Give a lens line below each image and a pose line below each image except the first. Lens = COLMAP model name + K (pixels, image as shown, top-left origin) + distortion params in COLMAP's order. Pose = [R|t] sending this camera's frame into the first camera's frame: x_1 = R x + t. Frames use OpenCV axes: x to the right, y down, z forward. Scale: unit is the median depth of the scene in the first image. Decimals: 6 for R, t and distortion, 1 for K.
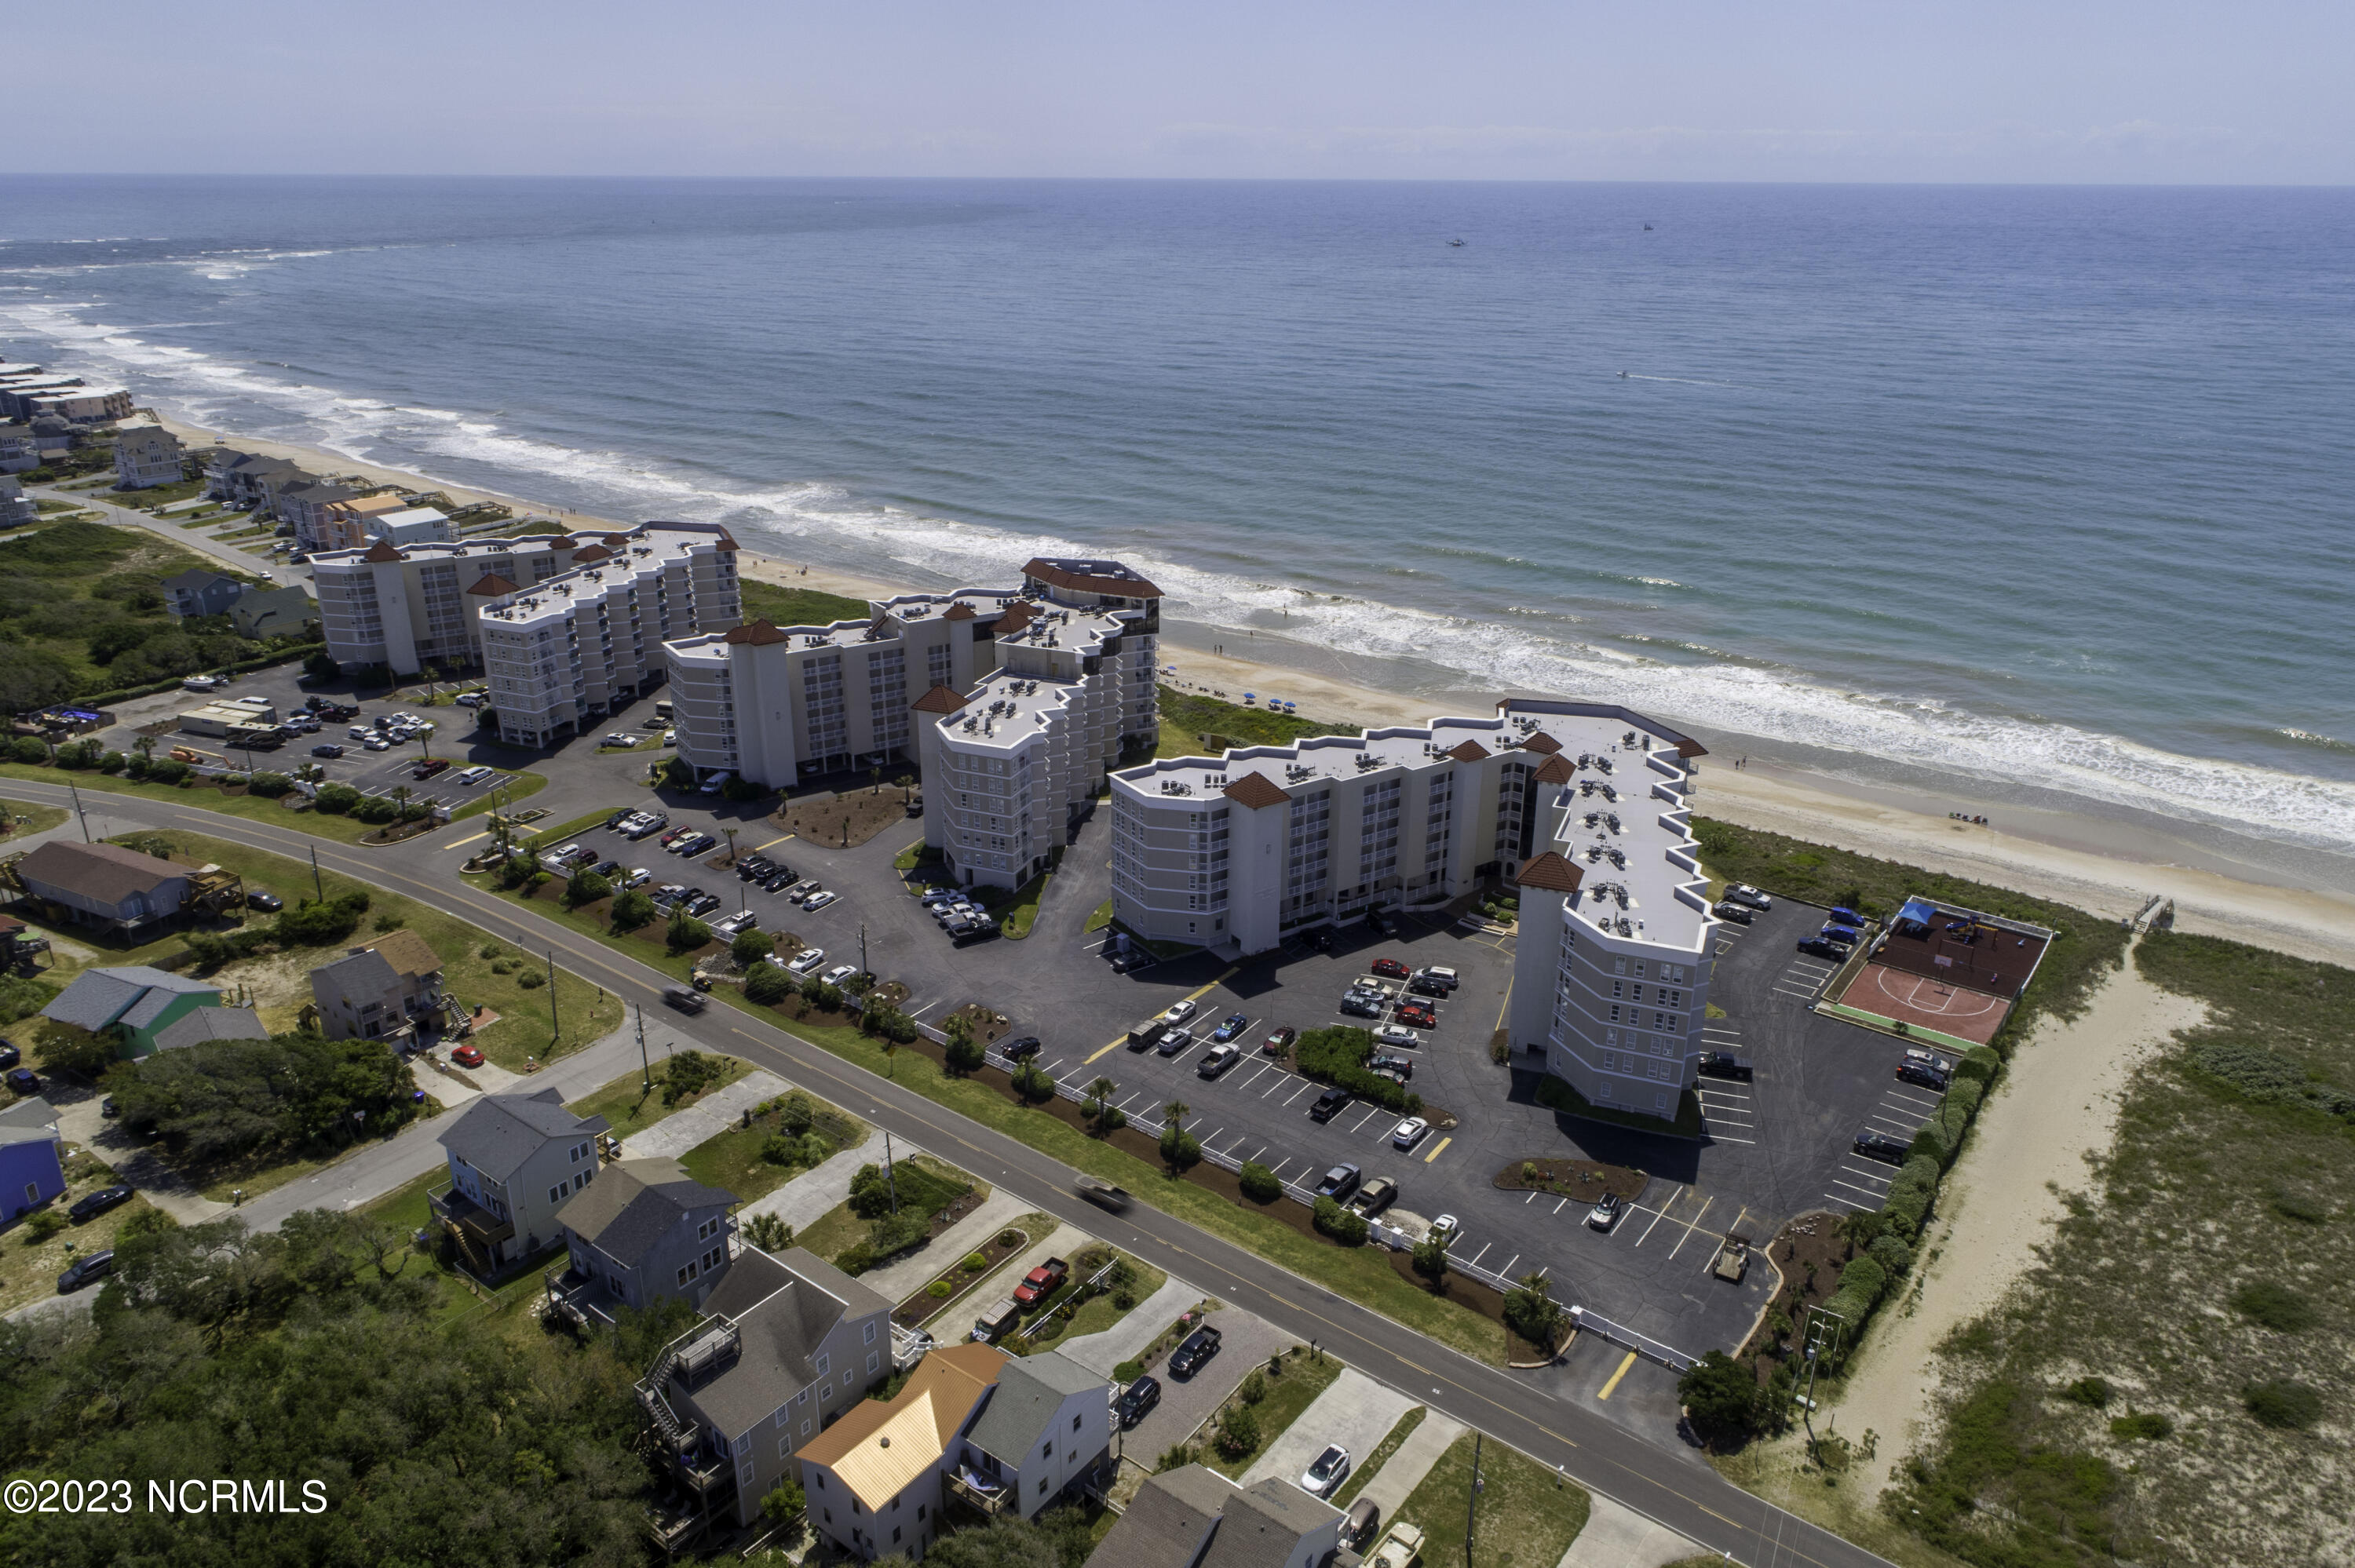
lens RADIAL K [[1576.9, 0, 1177.5], [0, 1576.9, 784.0], [0, 0, 1]] dist [0.003906, 0.001260]
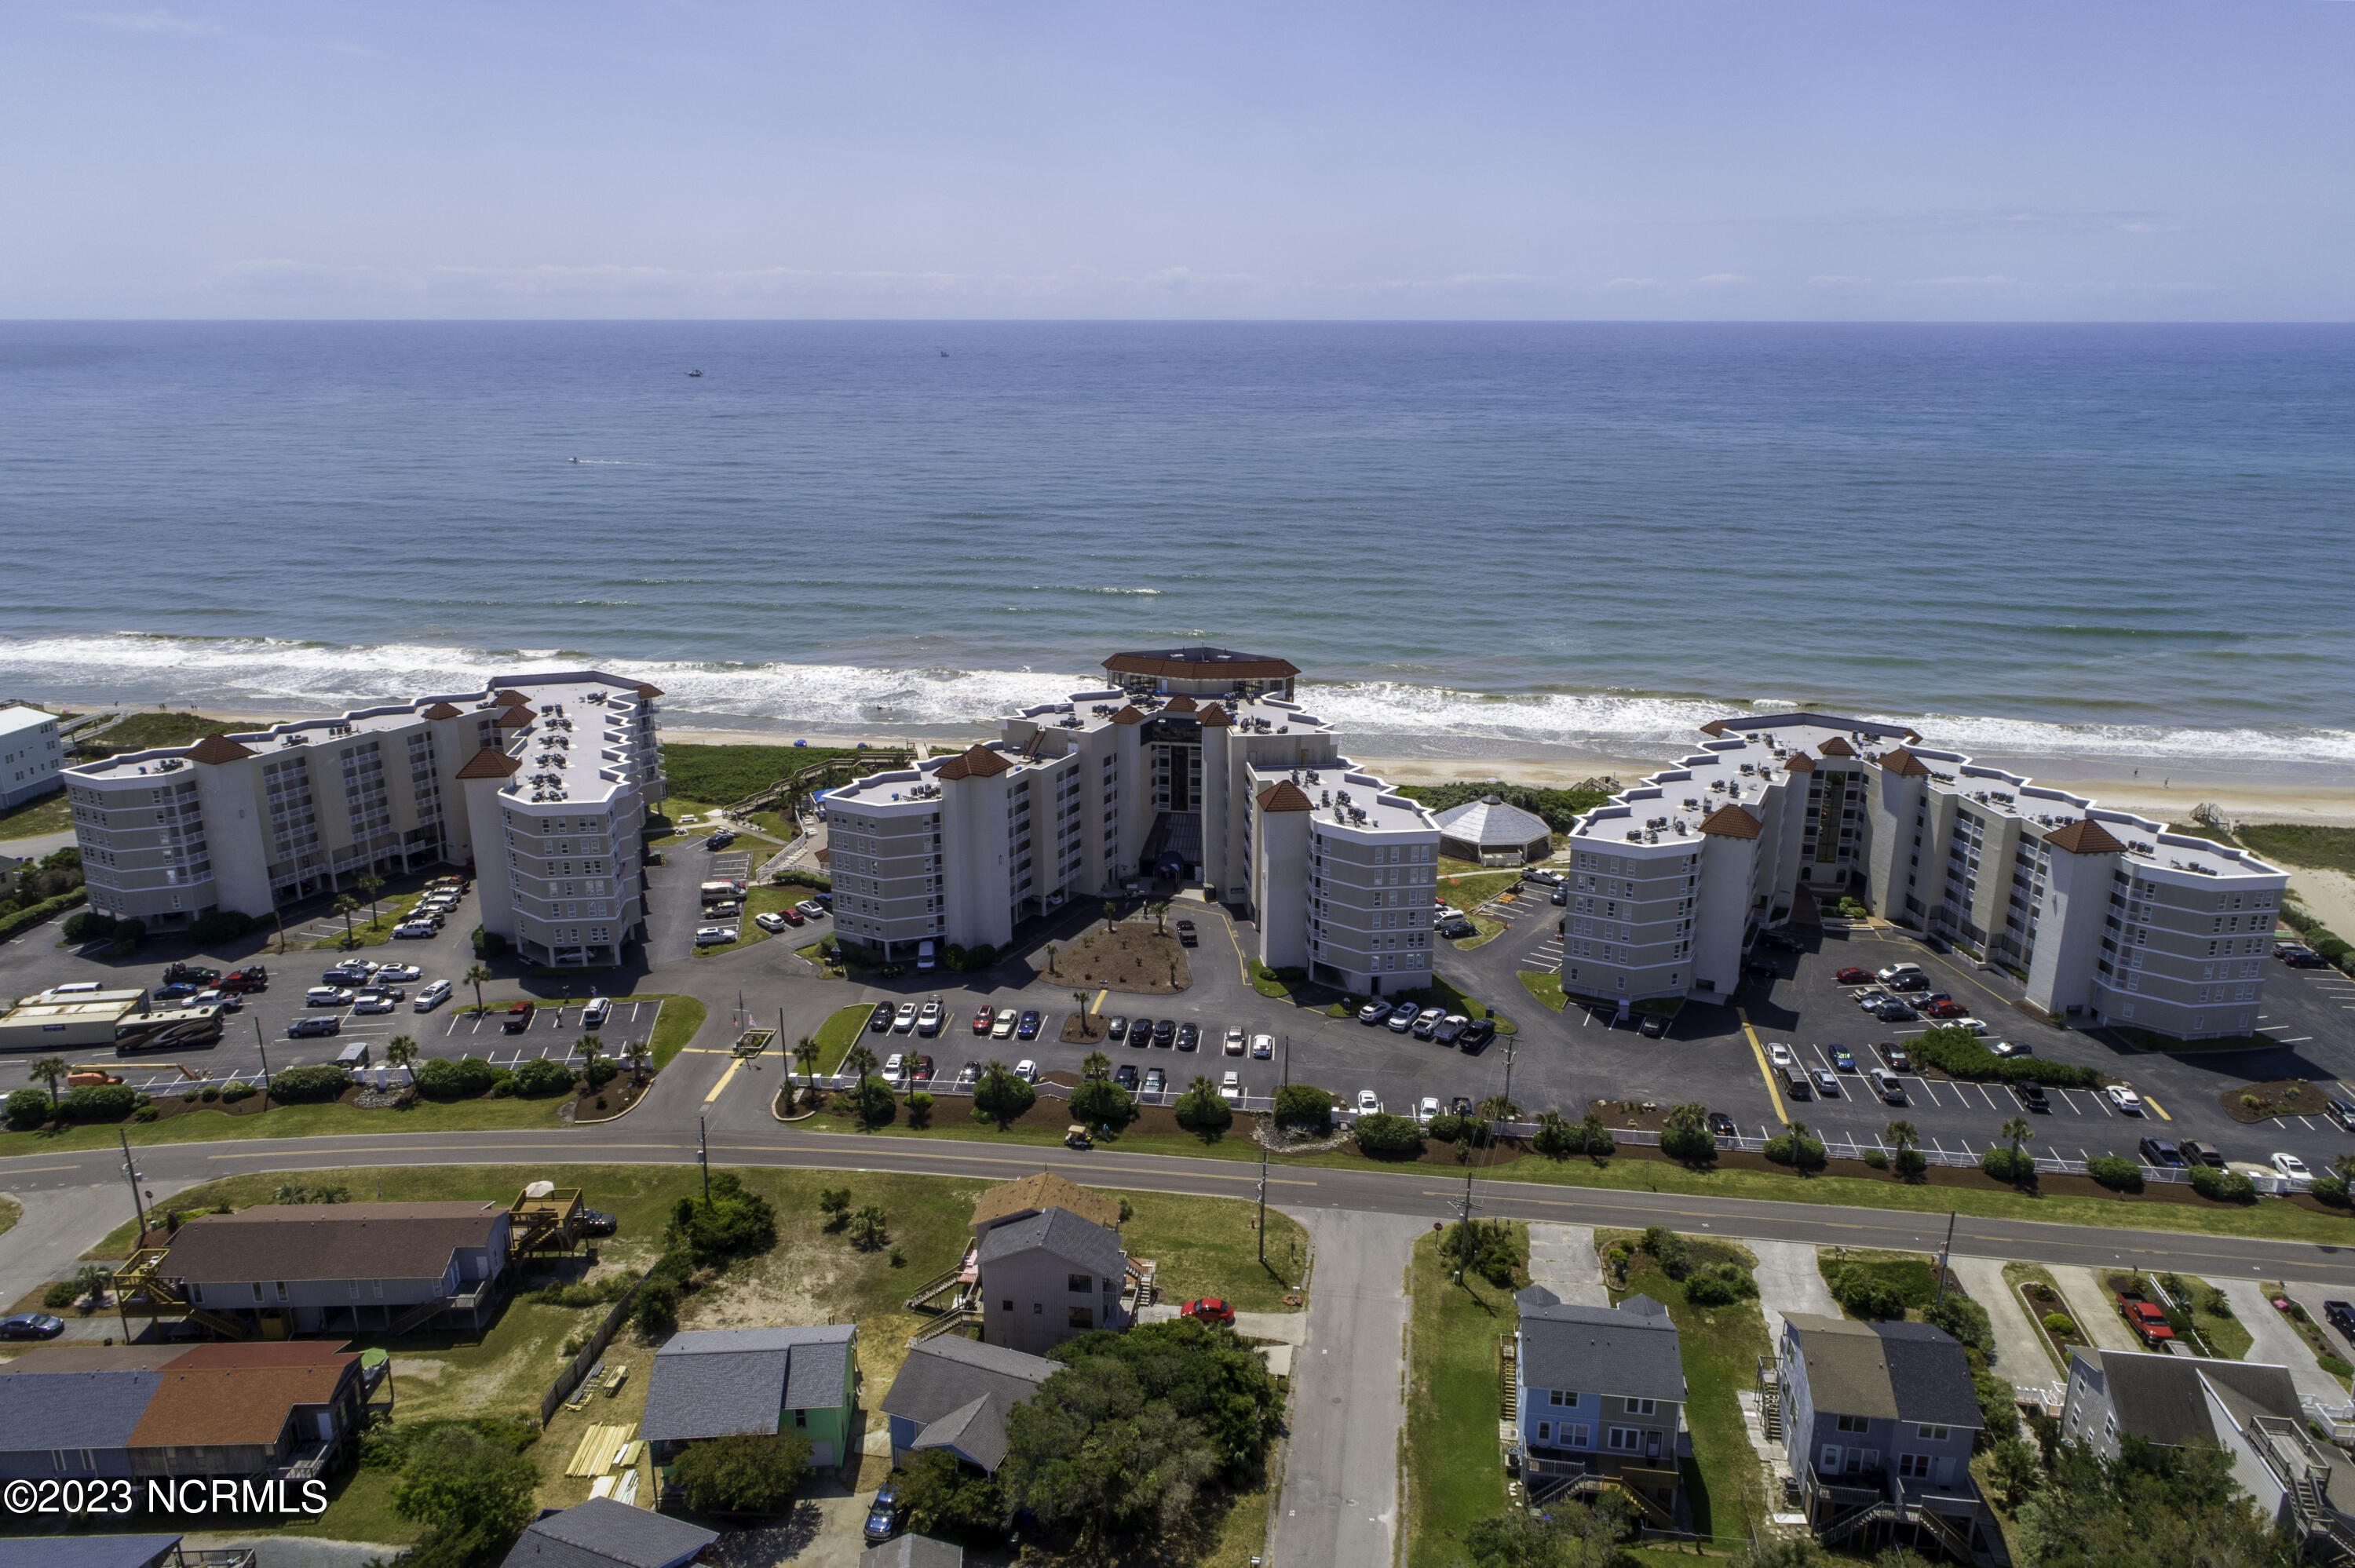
lens RADIAL K [[1576.9, 0, 1177.5], [0, 1576.9, 784.0], [0, 0, 1]] dist [0.003906, 0.001260]
pose [[0.872246, -0.140072, 0.468578, -0.634013], [0.178002, 0.983319, -0.037402, -0.039933], [-0.455523, 0.116031, 0.882630, 0.257137]]
